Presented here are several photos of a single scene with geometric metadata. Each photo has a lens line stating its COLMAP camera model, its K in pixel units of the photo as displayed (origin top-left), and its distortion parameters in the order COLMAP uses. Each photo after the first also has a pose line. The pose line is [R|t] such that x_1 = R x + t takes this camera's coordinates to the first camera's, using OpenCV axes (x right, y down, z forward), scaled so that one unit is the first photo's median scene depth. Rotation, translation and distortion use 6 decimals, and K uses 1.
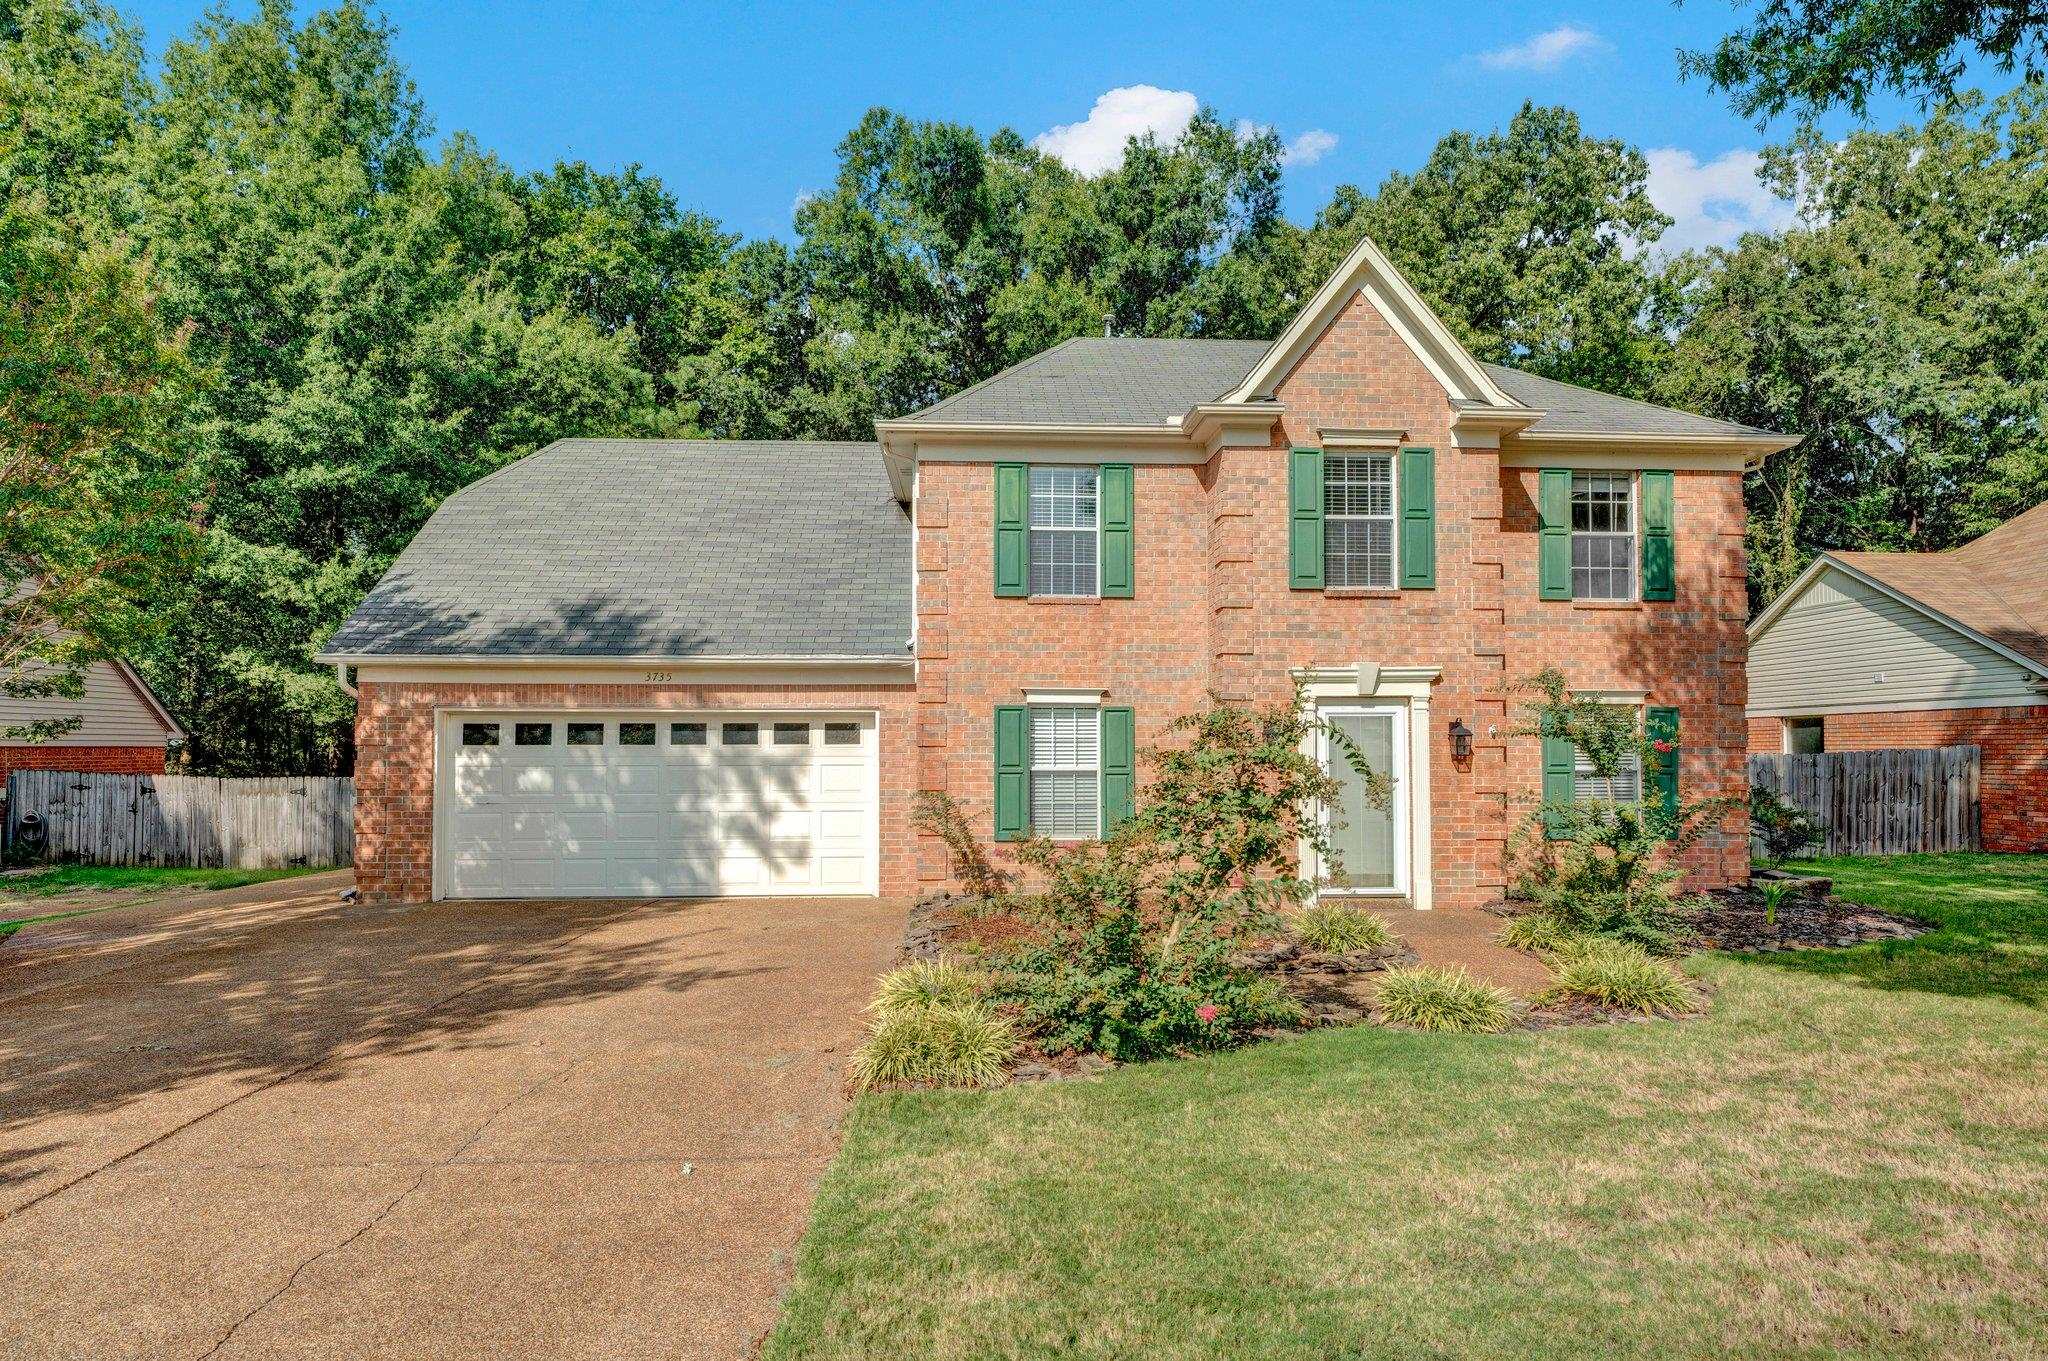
lens RADIAL K [[1101.0, 0, 1019.9], [0, 1101.0, 709.8], [0, 0, 1]] dist [-0.002958, -0.001659]
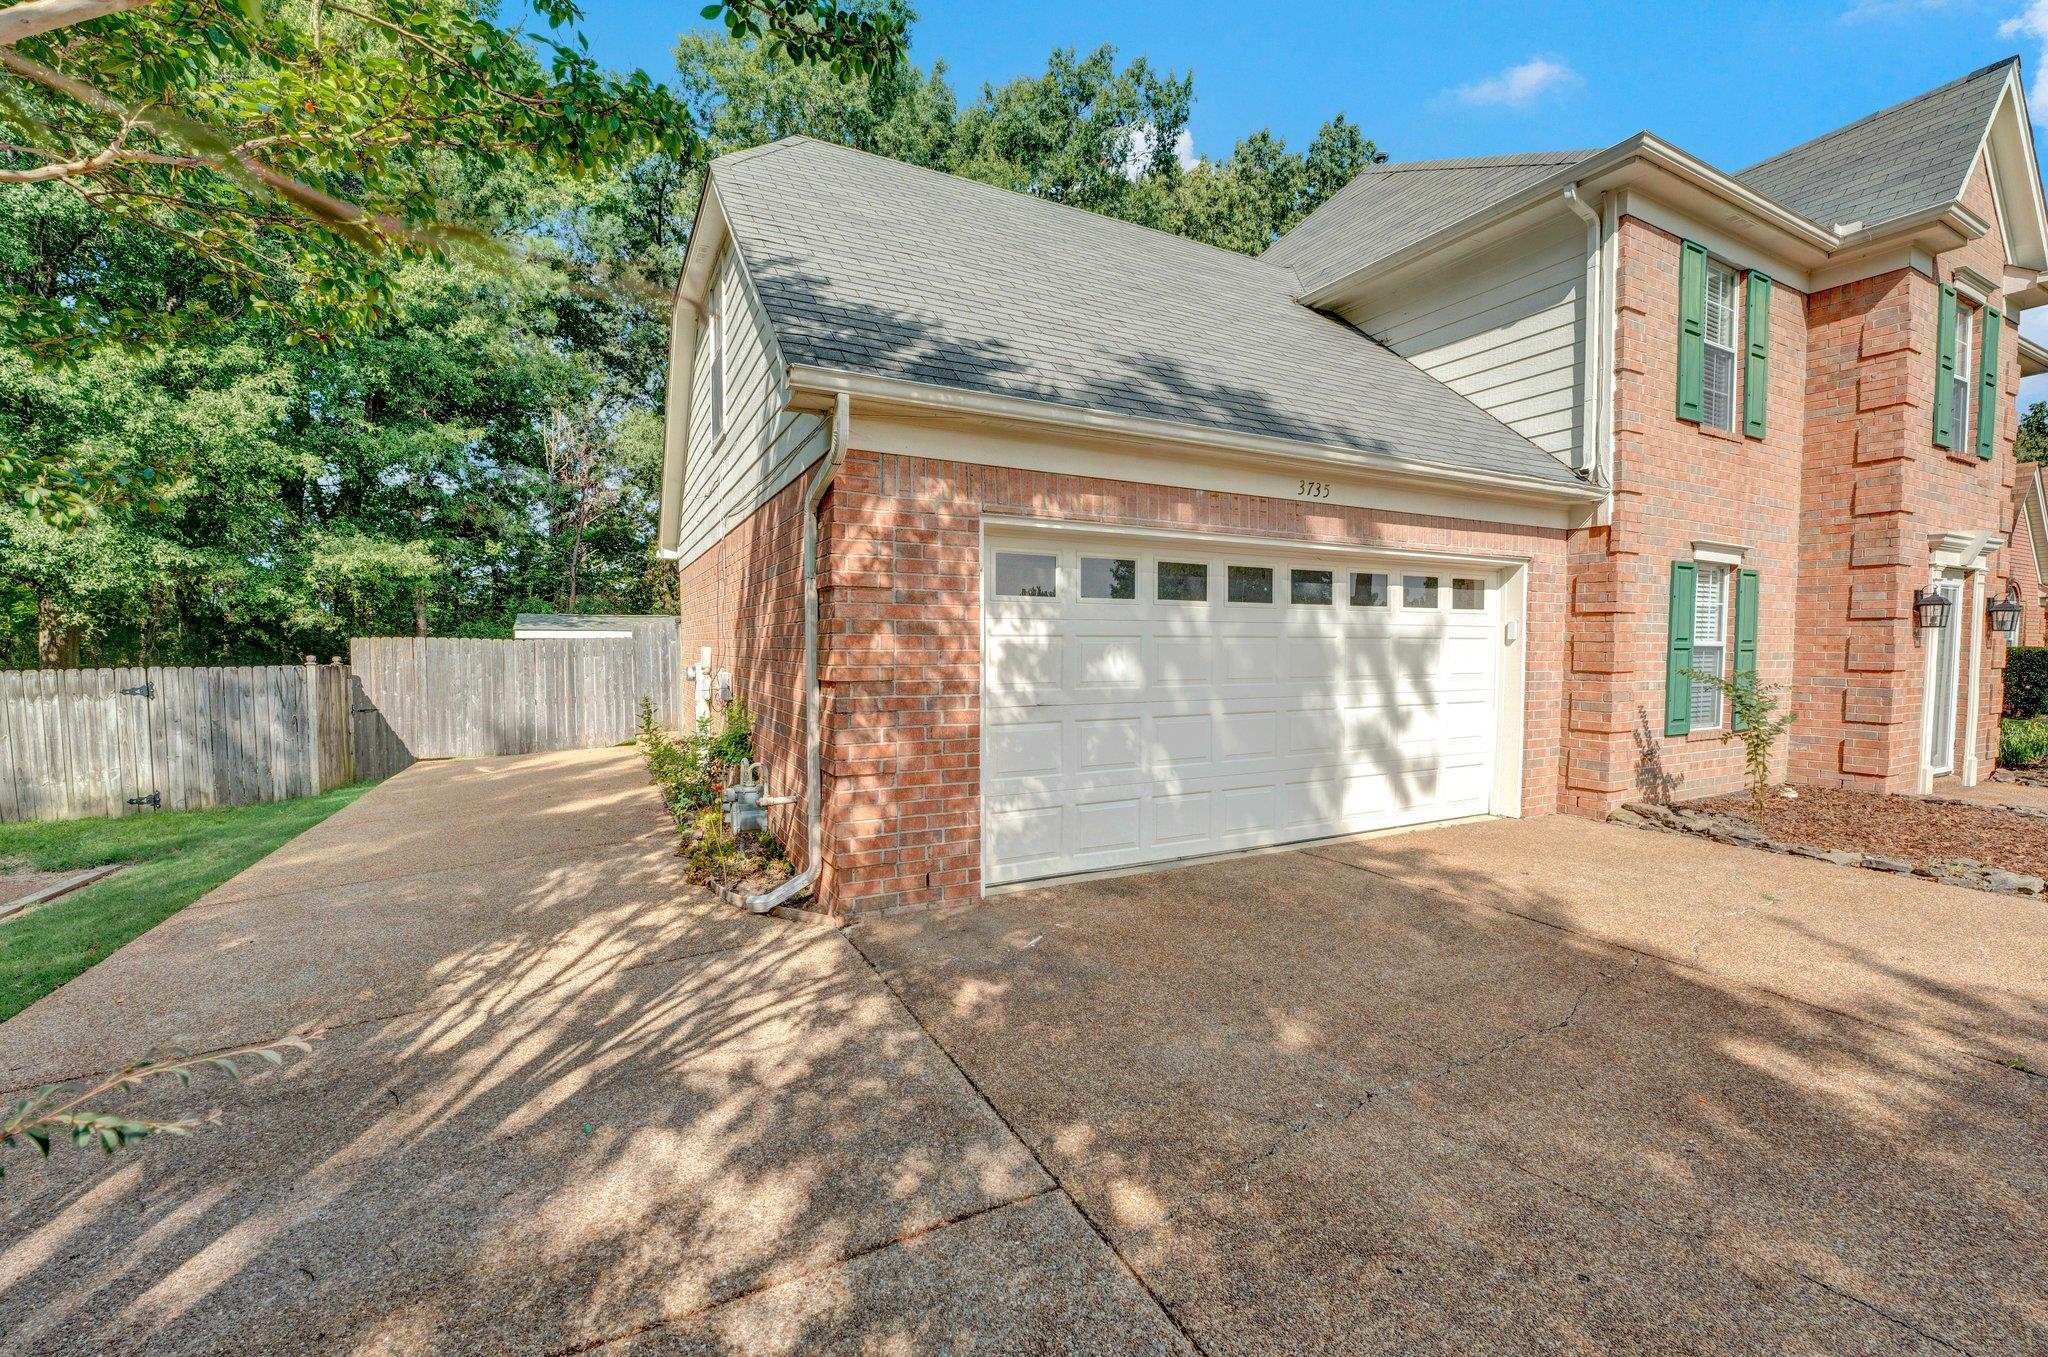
lens RADIAL K [[841.4, 0, 1024.0], [0, 841.4, 678.5], [0, 0, 1]] dist [-0.025346, -0.000027]
pose [[0.909916, -0.016336, 0.414471, -0.663325], [-0.016835, 0.996946, 0.076252, 0.040643], [-0.414451, -0.076361, 0.906862, 0.639449]]
